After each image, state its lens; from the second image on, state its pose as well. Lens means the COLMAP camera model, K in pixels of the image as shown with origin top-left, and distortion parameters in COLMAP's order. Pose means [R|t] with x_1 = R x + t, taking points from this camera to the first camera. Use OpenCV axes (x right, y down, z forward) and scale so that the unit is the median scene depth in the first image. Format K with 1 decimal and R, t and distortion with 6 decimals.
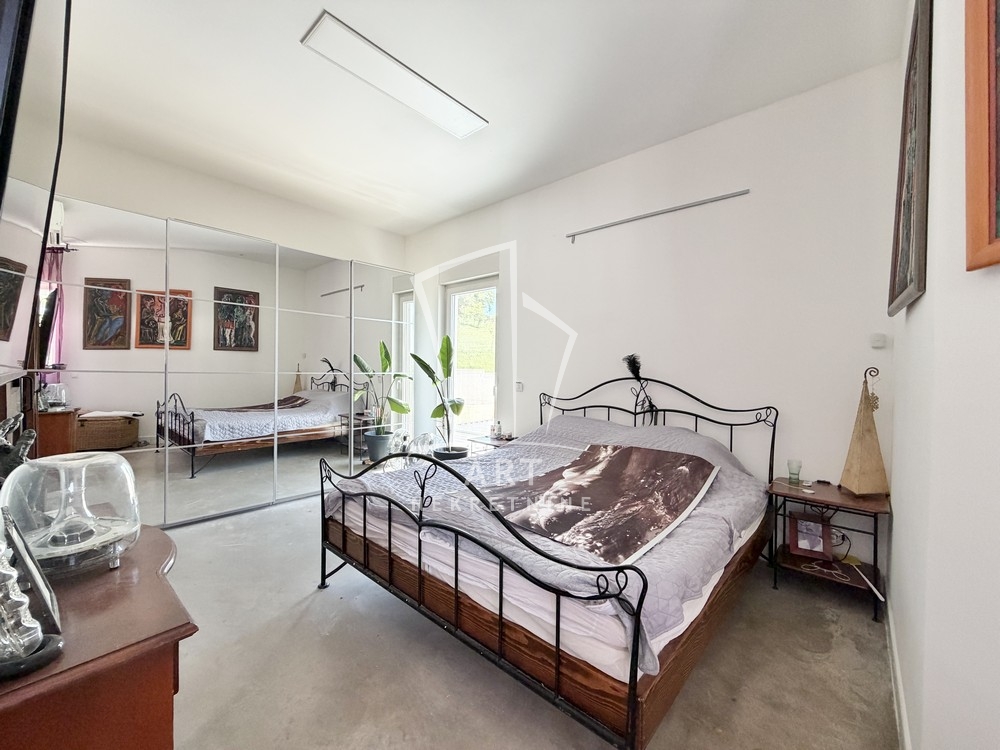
lens RADIAL K [[399.9, 0, 499.0], [0, 399.9, 375.3], [0, 0, 1]] dist [-0.000428, 0.000301]
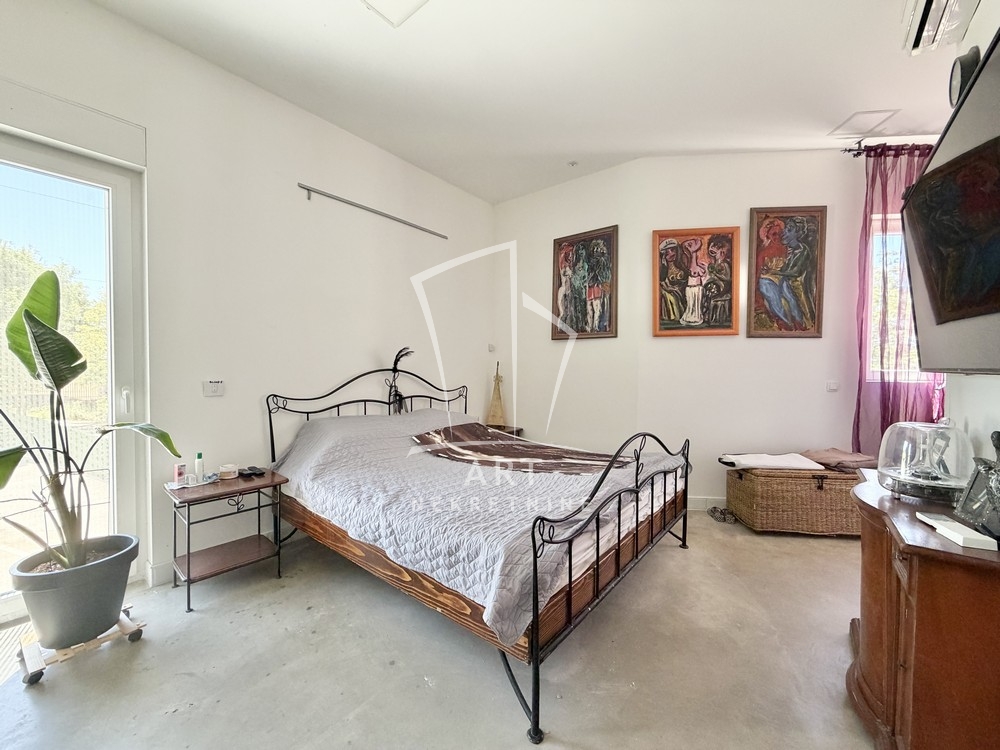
lens RADIAL K [[399.9, 0, 497.6], [0, 399.9, 374.0], [0, 0, 1]] dist [-0.000428, 0.000301]
pose [[-0.060400, -0.031213, 0.997686, -0.719827], [0.001865, 0.999506, 0.031383, -0.014265], [-0.998173, 0.003756, -0.060312, 0.779182]]
